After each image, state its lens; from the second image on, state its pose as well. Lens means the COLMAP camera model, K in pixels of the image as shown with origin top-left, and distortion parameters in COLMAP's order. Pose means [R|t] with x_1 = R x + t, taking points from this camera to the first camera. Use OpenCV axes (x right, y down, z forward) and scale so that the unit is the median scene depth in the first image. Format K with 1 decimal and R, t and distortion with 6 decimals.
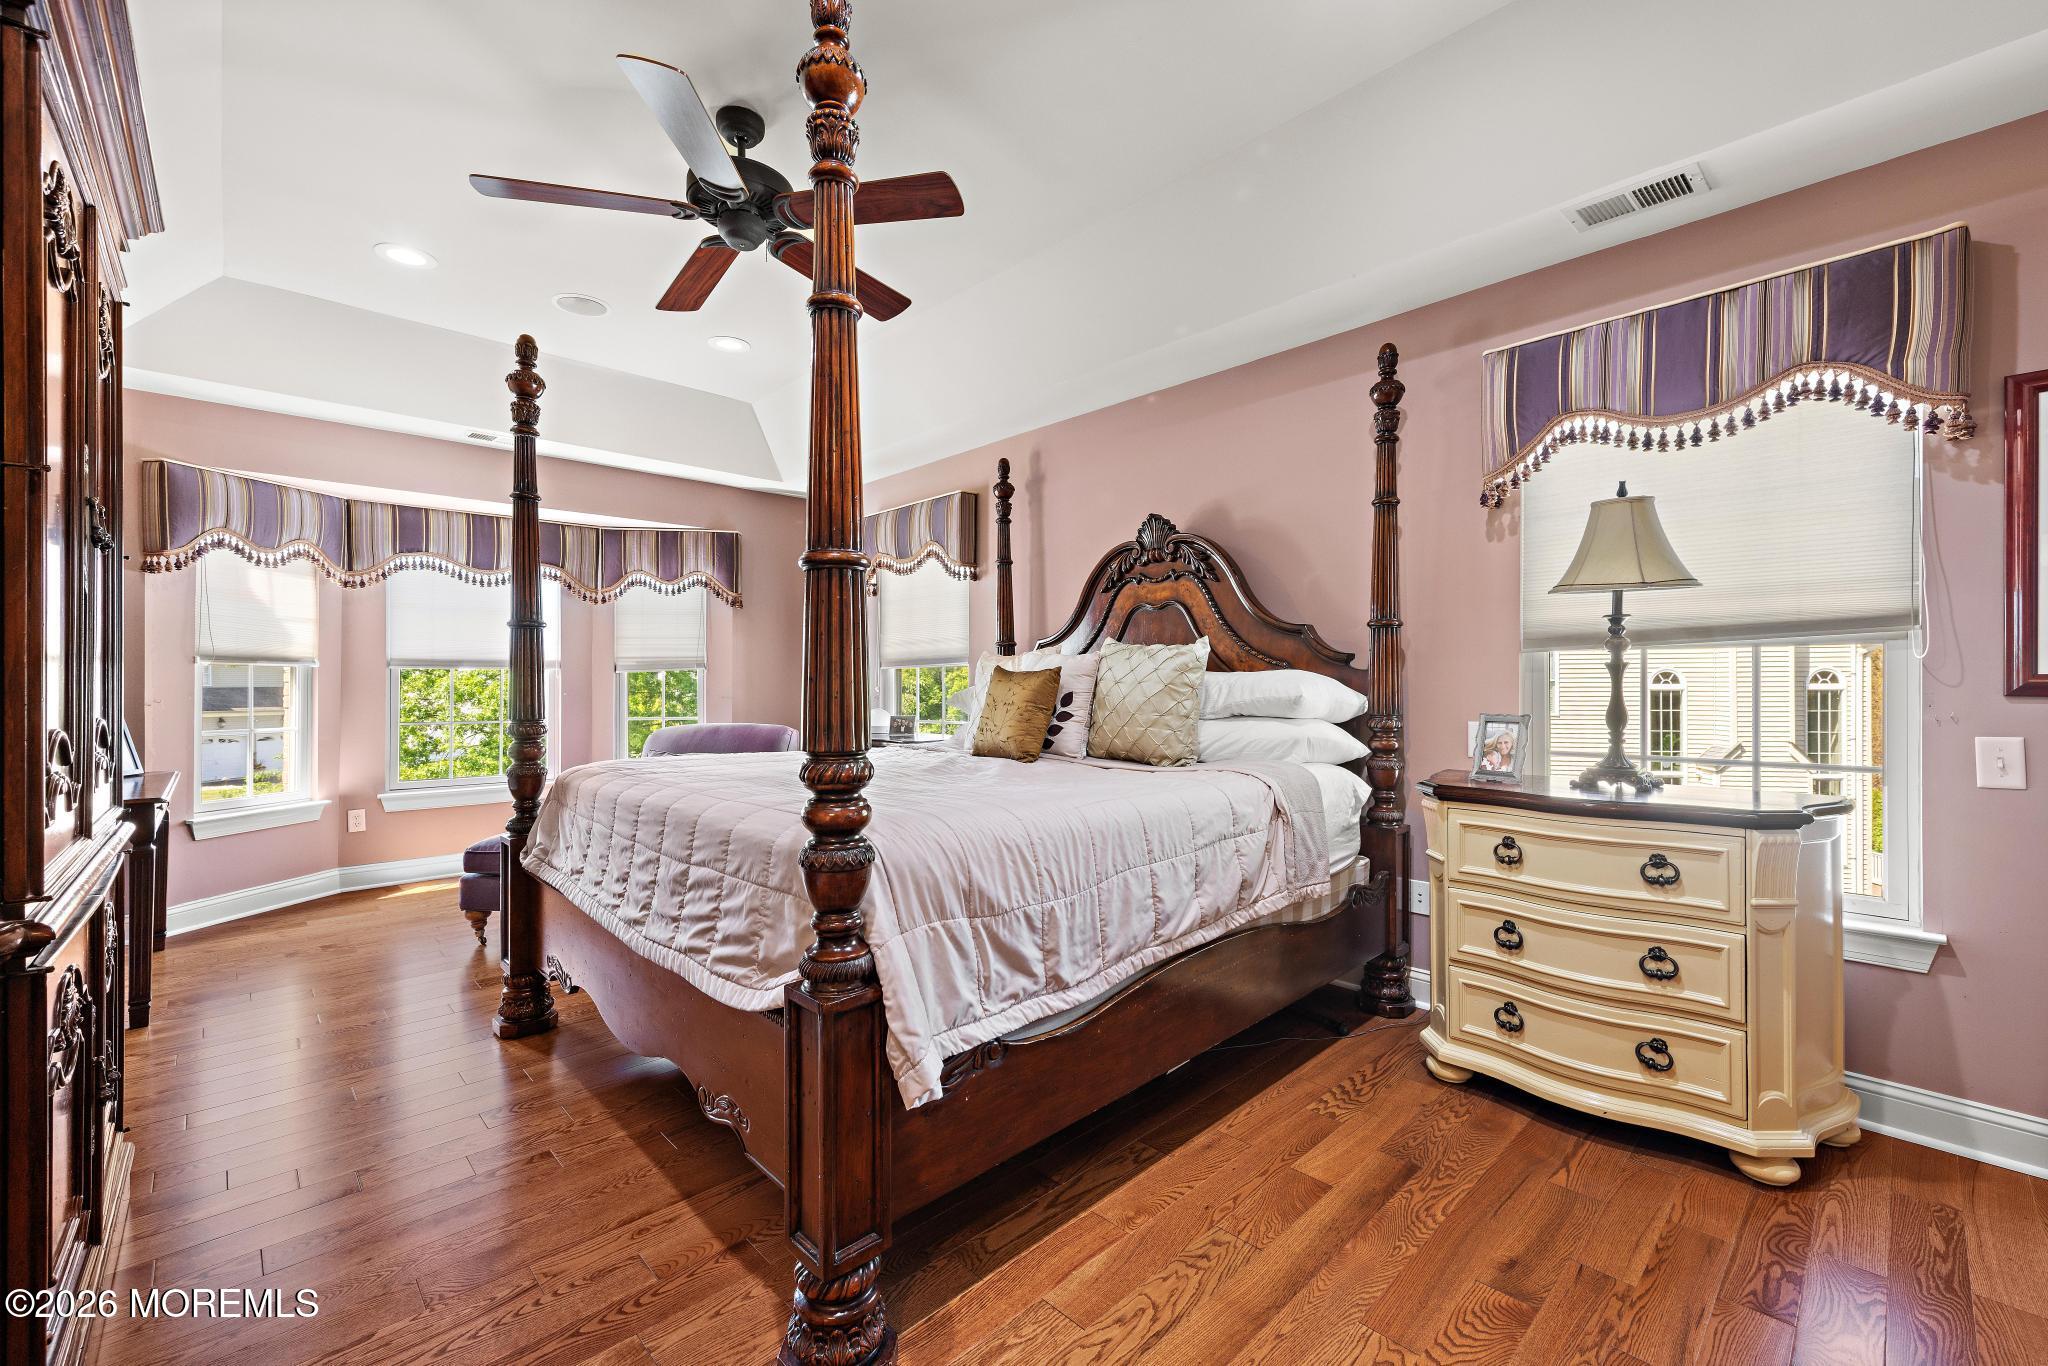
lens RADIAL K [[844.5, 0, 1030.4], [0, 844.5, 686.1], [0, 0, 1]] dist [-0.000240, 0.000359]
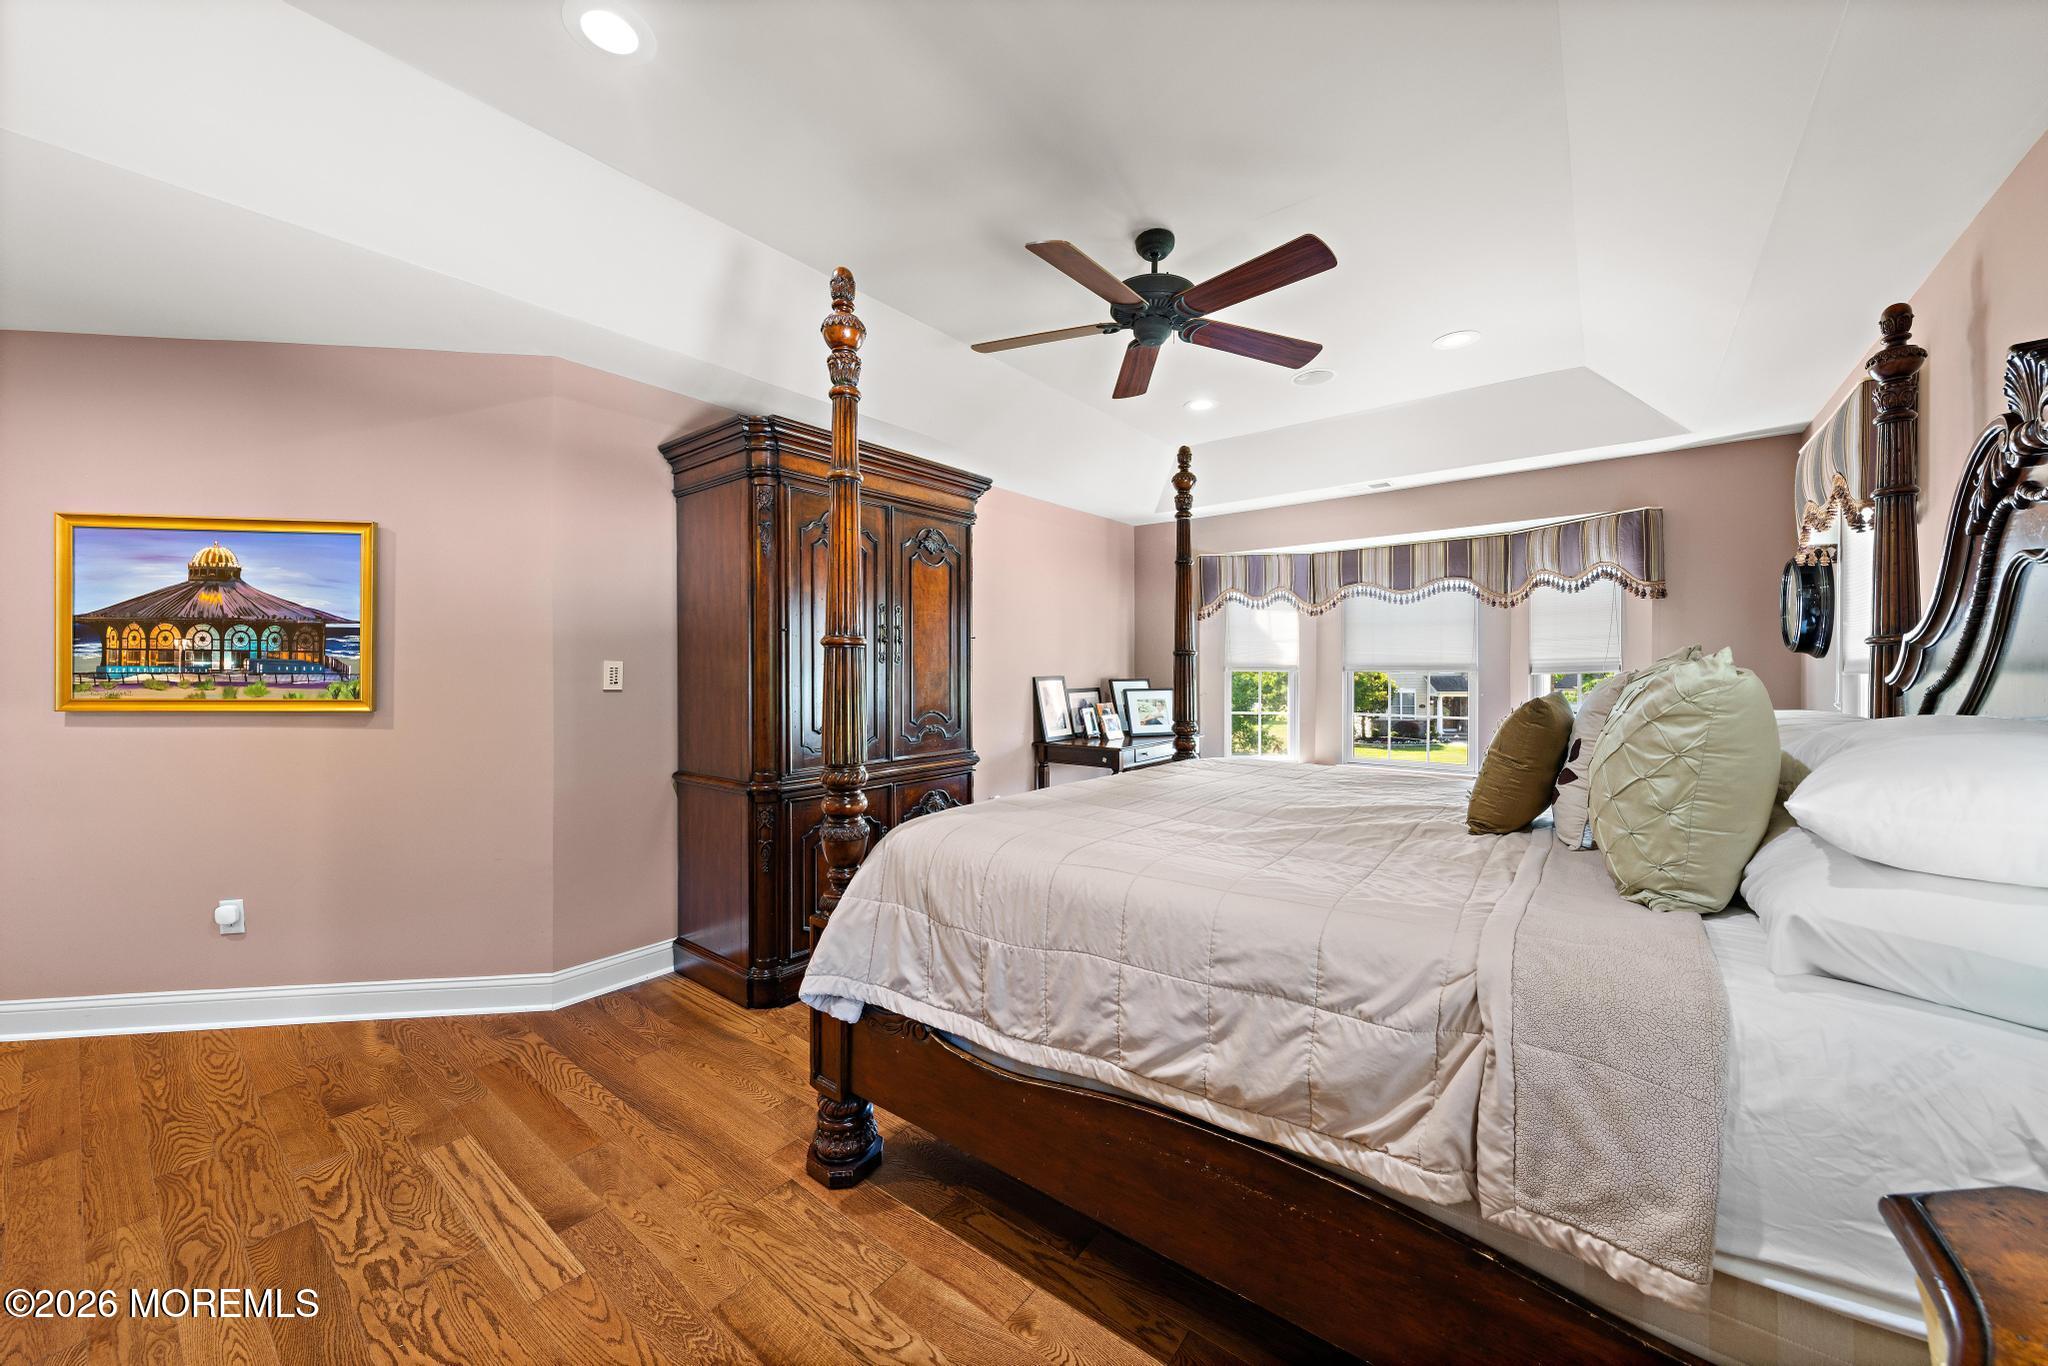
lens RADIAL K [[747.5, 0, 1027.7], [0, 747.5, 666.8], [0, 0, 1]] dist [0.001789, -0.000001]
pose [[0.134529, 0.000418, -0.990910, 0.593884], [-0.000059, 1.000000, 0.000414, -0.051083], [0.990910, 0.000003, 0.134529, 0.578398]]
